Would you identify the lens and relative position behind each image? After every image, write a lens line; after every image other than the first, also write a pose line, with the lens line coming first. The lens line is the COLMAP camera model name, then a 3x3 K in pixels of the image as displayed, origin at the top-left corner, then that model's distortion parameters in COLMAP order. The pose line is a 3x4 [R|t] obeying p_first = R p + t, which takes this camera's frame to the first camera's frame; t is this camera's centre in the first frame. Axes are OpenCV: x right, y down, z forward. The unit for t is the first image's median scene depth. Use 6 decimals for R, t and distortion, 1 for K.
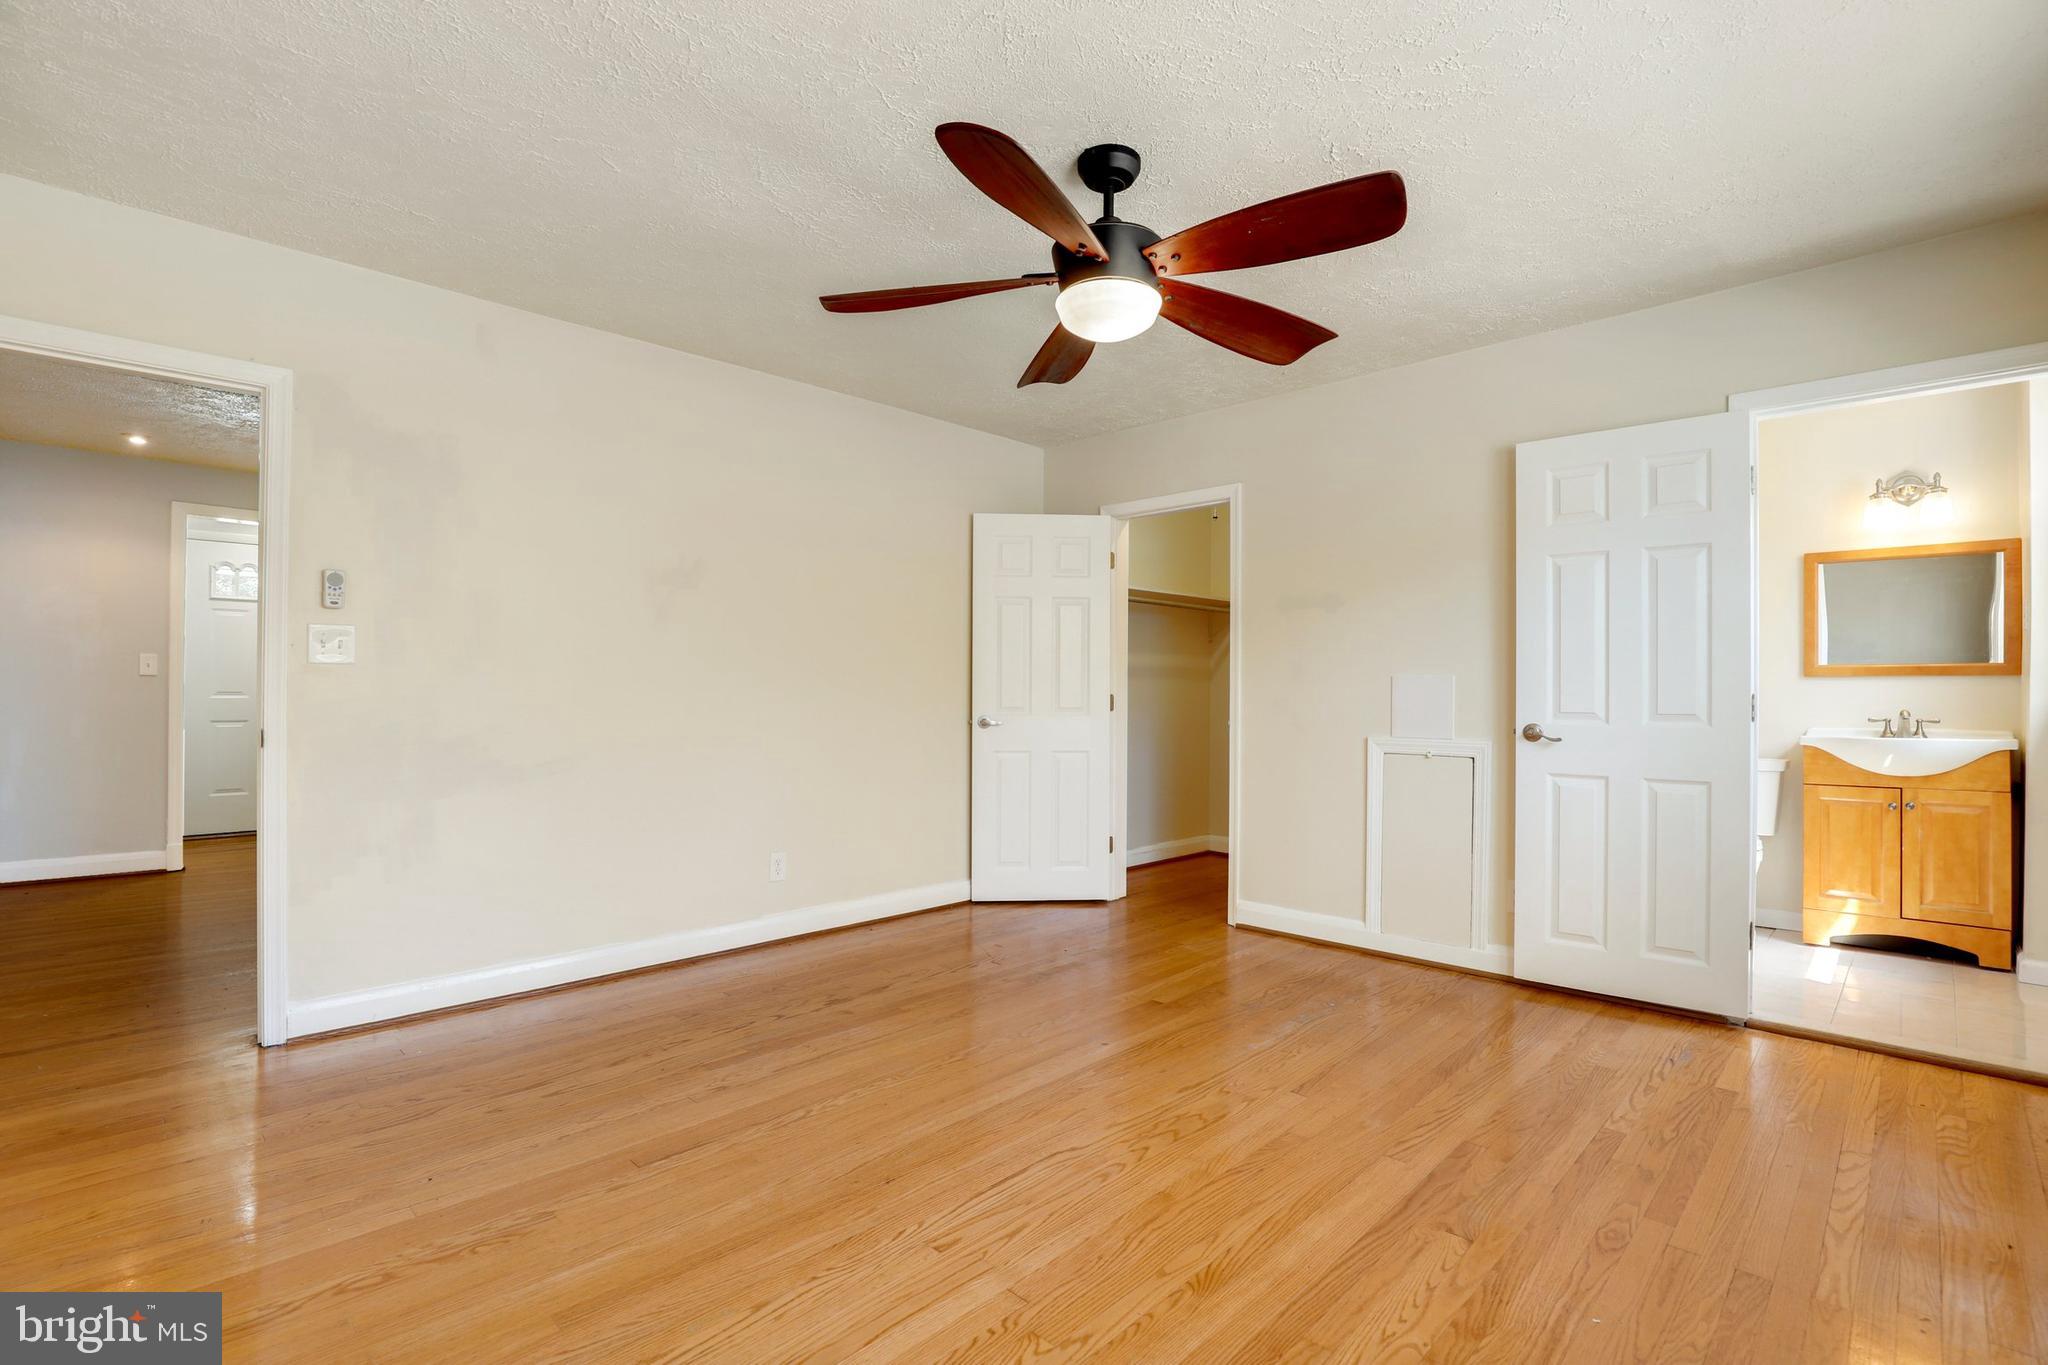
lens RADIAL K [[939.2, 0, 1024.0], [0, 939.2, 682.5], [0, 0, 1]] dist [-0.045201, 0.011744]
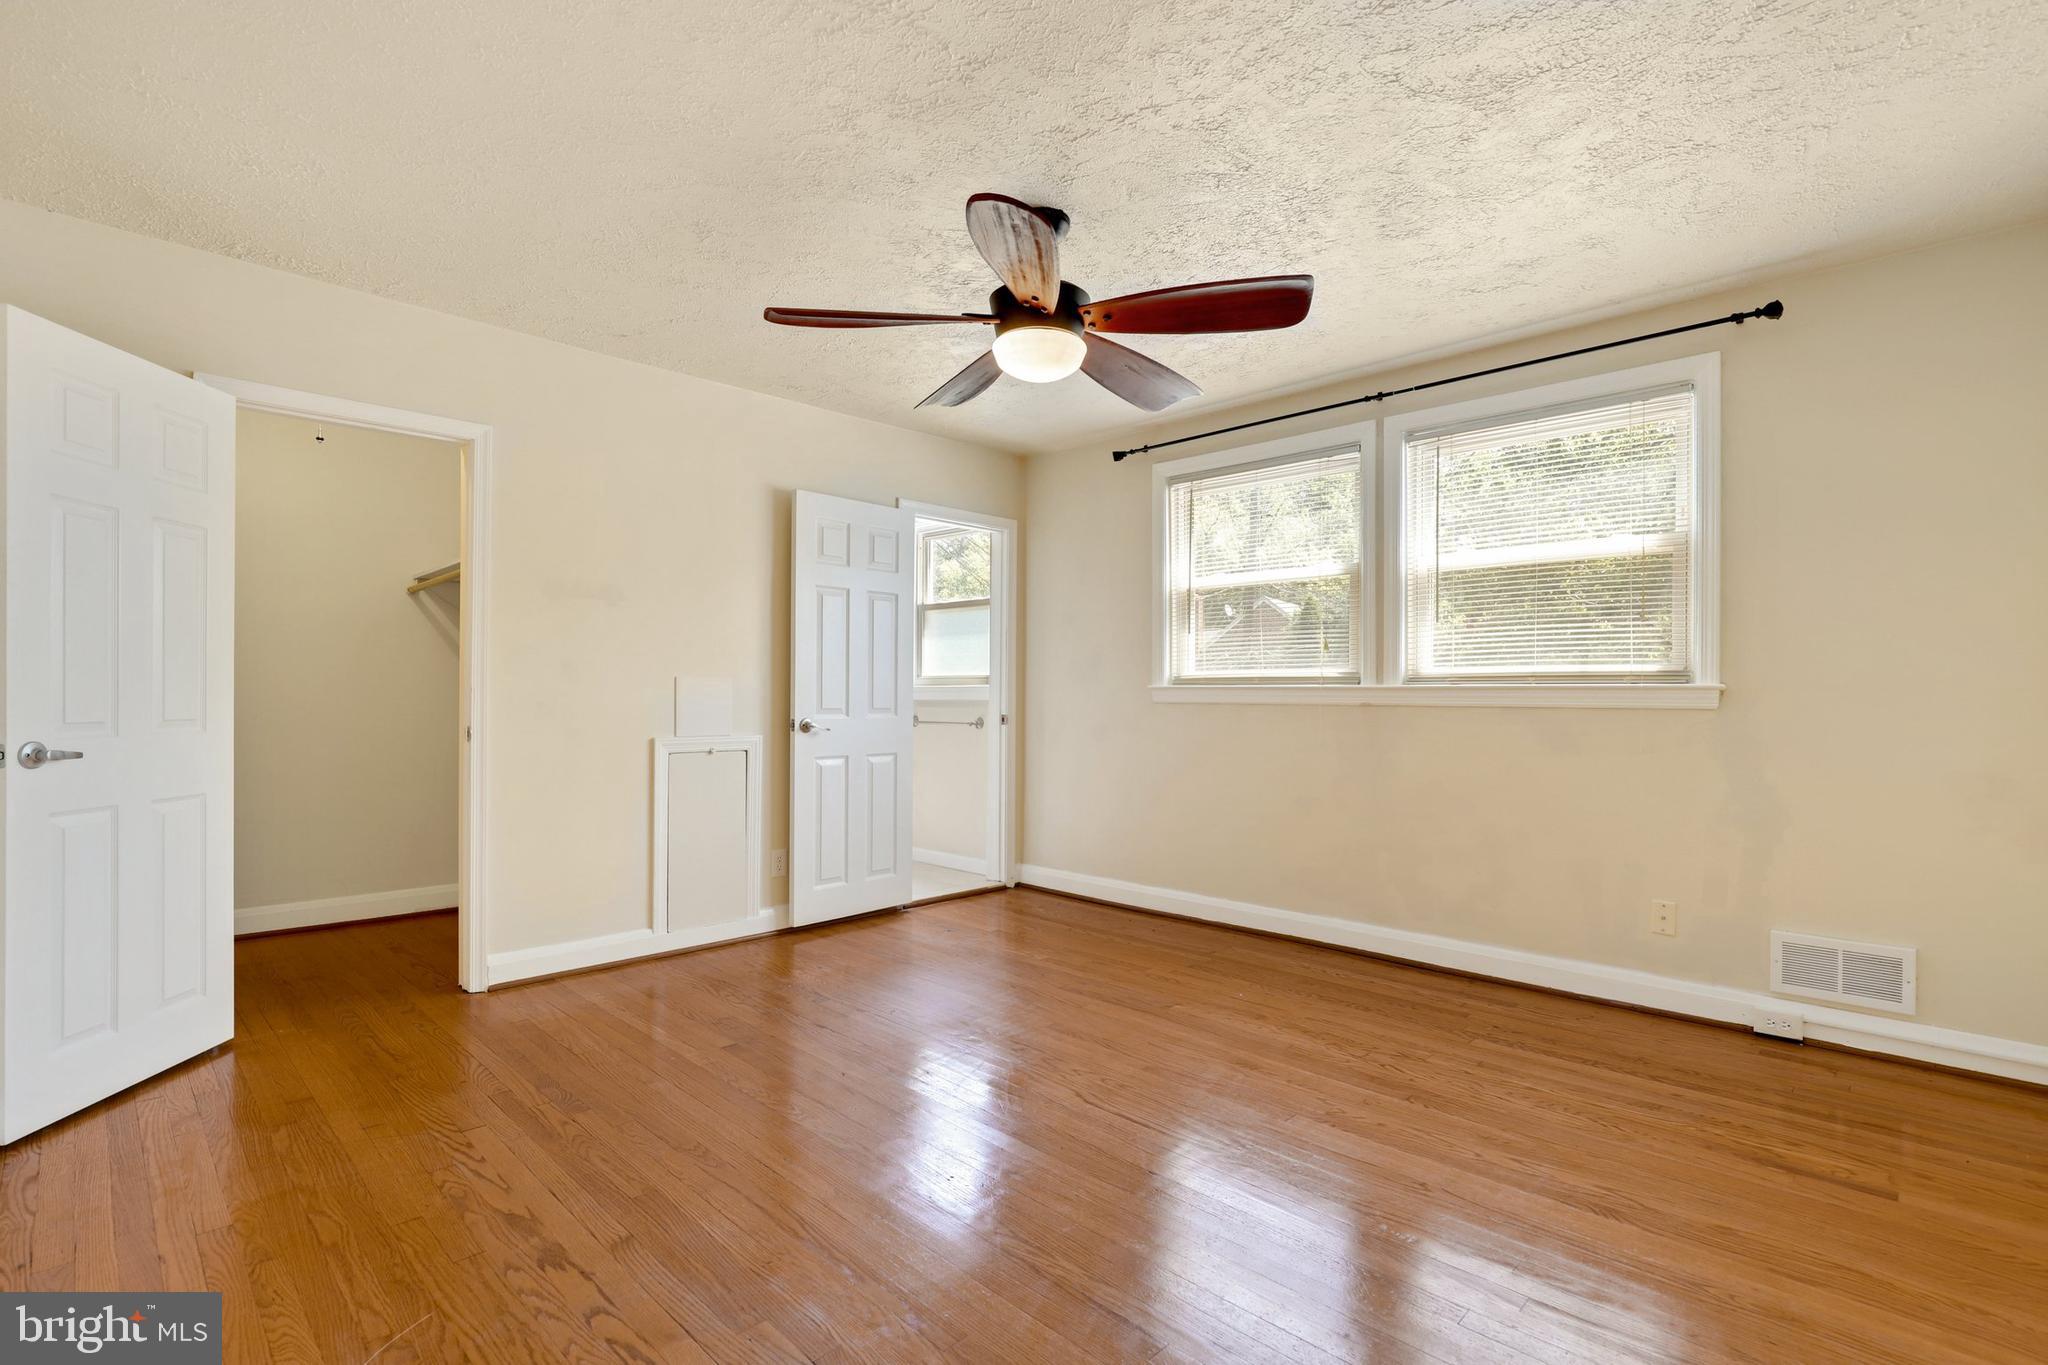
lens RADIAL K [[942.6, 0, 1025.5], [0, 942.6, 703.7], [0, 0, 1]] dist [-0.014067, 0.001274]
pose [[0.007644, -0.007211, 0.999945, -0.721738], [-0.008448, 0.999938, 0.007275, 0.013136], [-0.999935, -0.008503, 0.007582, 0.706448]]
